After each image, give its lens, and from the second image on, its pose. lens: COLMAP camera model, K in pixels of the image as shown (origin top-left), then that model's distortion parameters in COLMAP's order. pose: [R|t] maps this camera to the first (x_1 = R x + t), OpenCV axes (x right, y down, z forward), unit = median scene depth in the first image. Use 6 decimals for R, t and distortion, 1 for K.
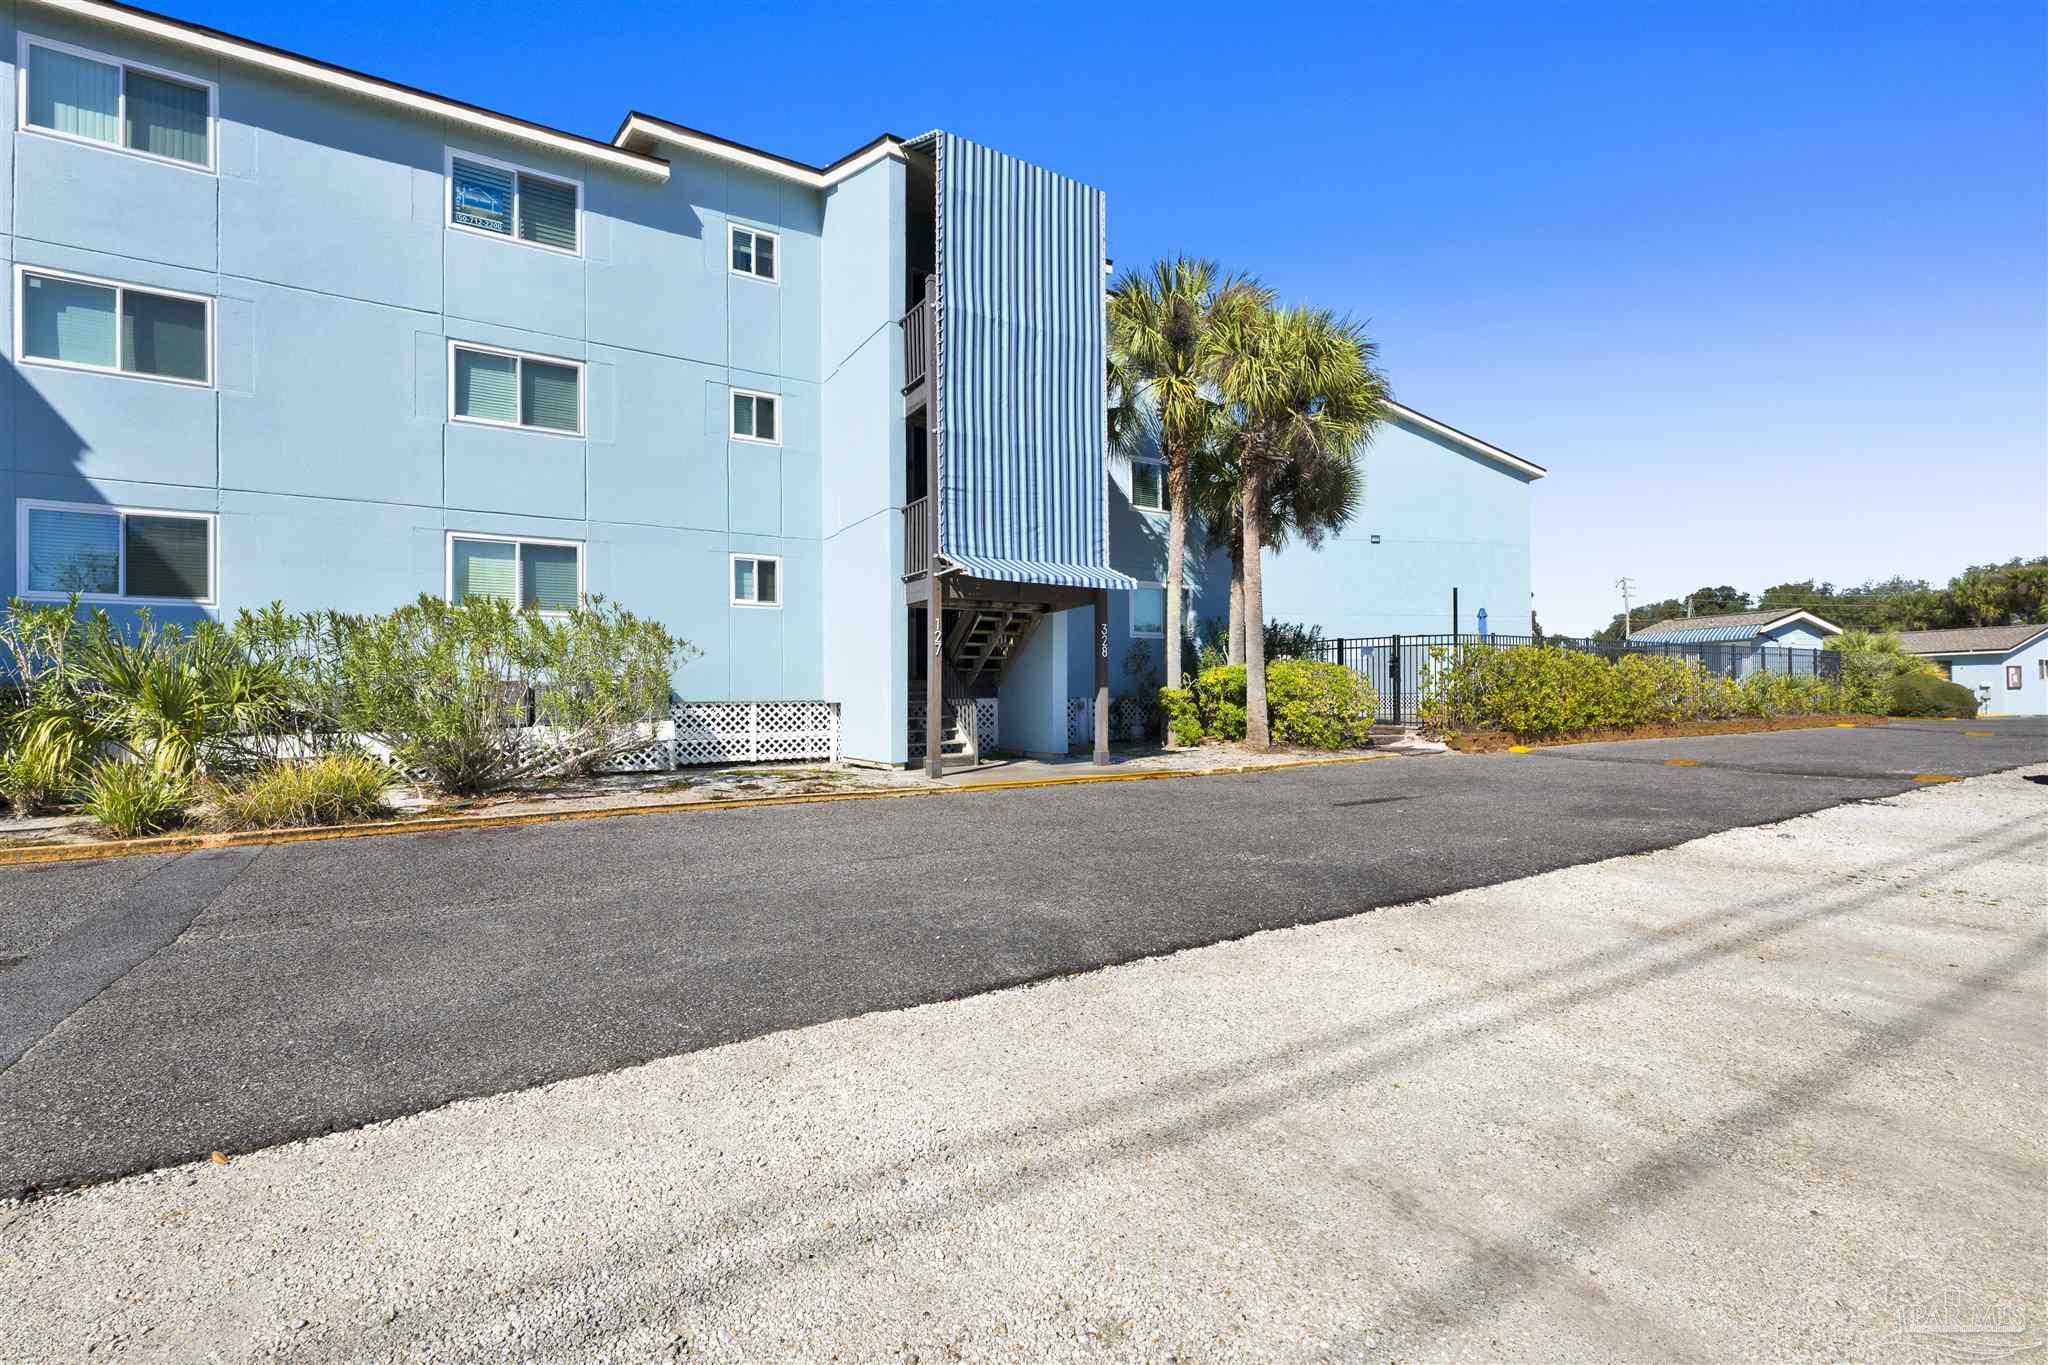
lens RADIAL K [[842.1, 0, 1028.8], [0, 842.1, 688.0], [0, 0, 1]] dist [-0.000840, 0.000157]
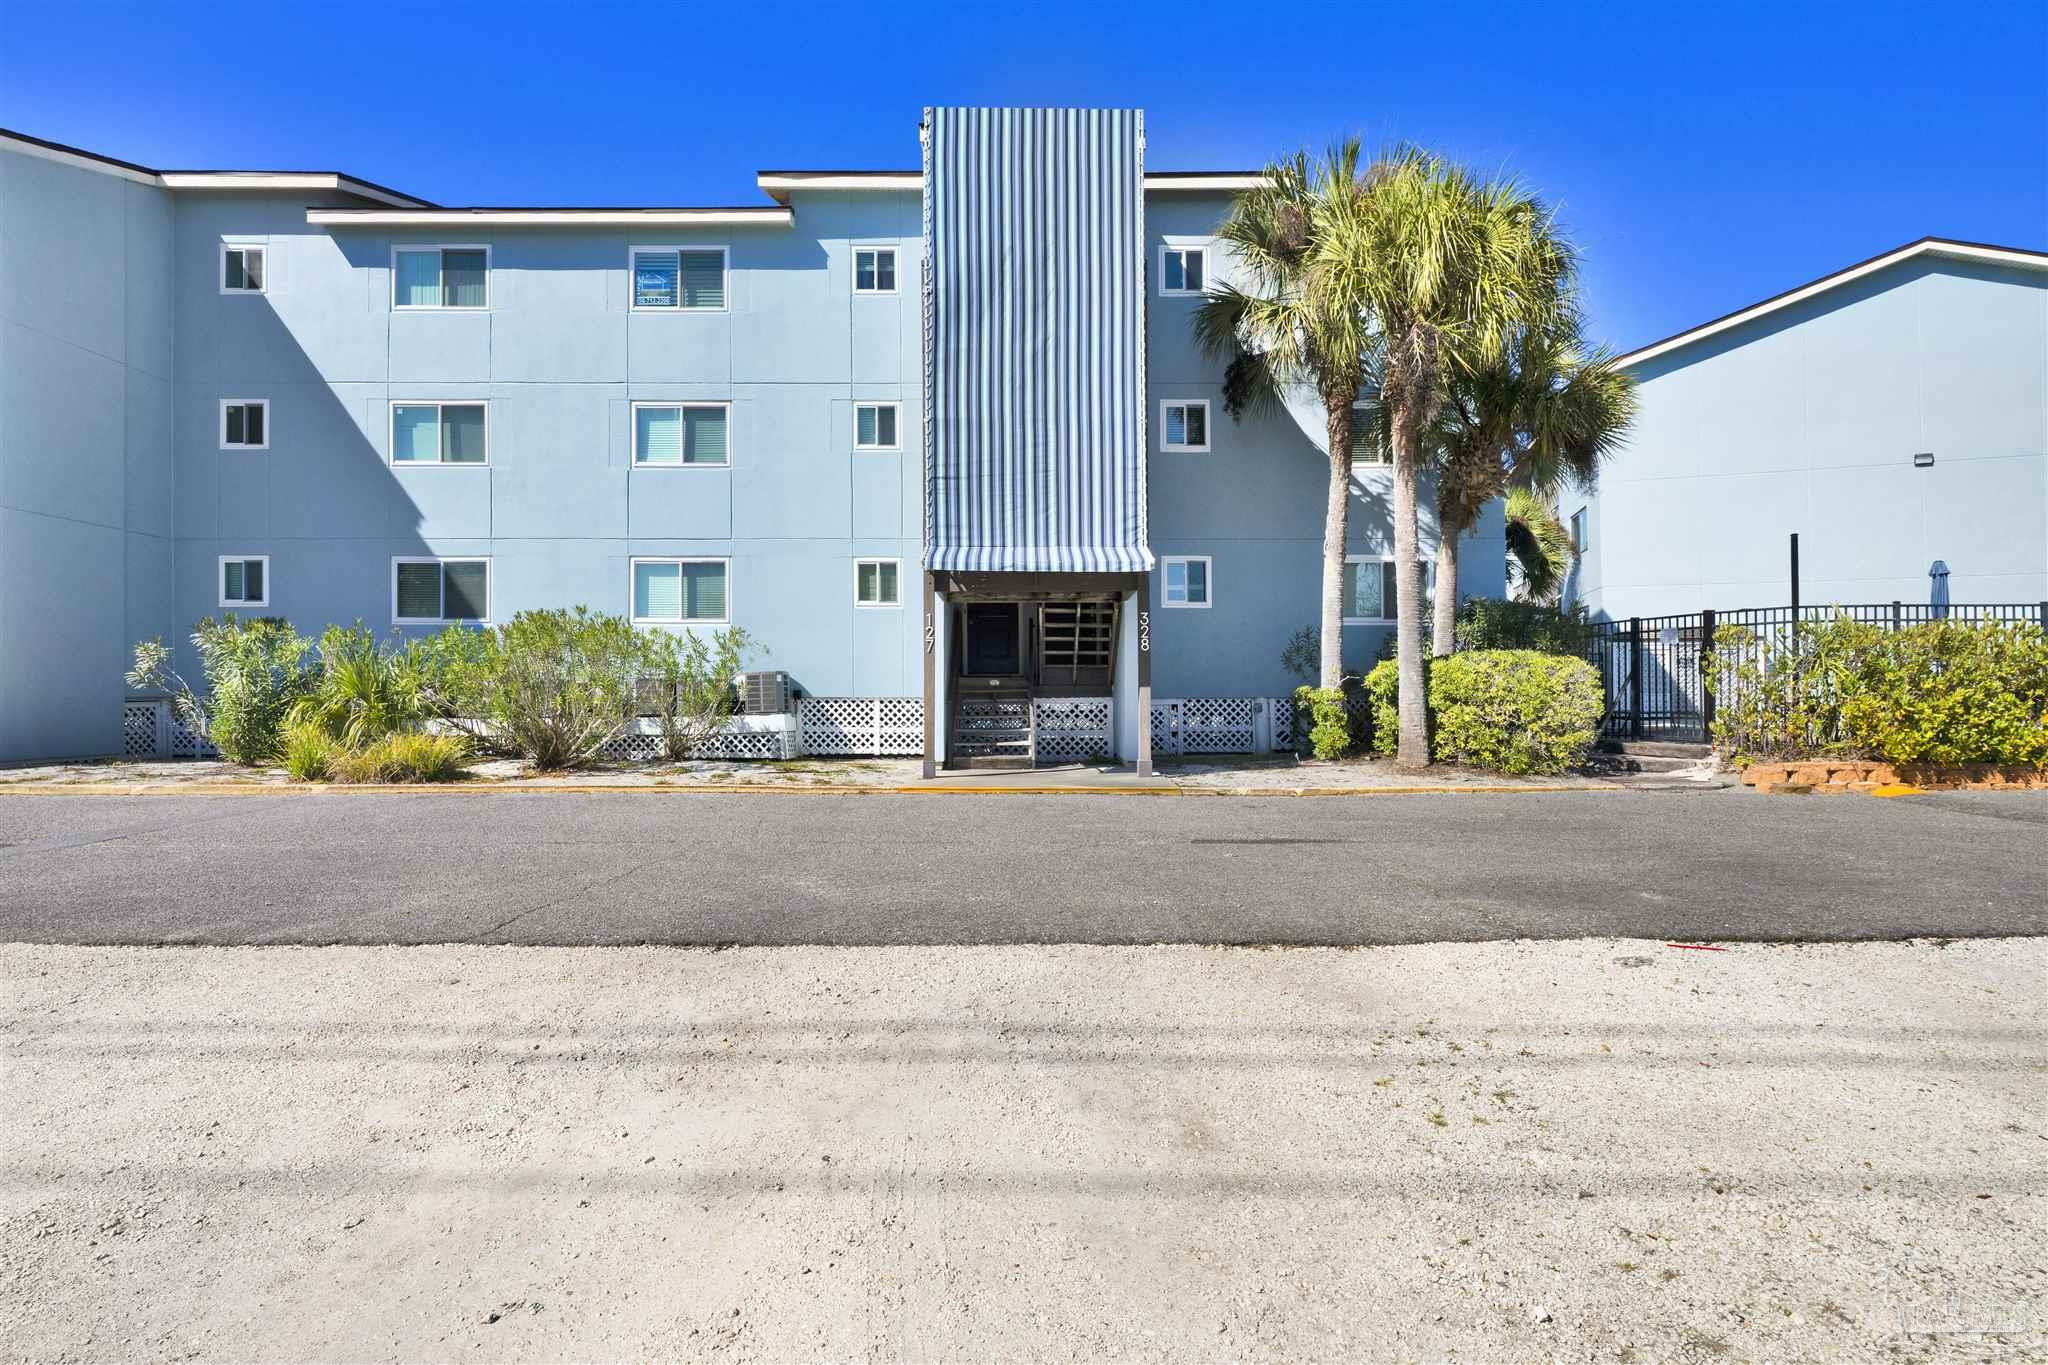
lens RADIAL K [[894.9, 0, 1024.0], [0, 894.9, 686.8], [0, 0, 1]] dist [-0.002048, -0.000157]
pose [[0.862599, 0.005723, -0.505855, 0.421911], [-0.004657, 0.999983, 0.003372, -0.002436], [0.505866, -0.000552, 0.862612, 0.141364]]
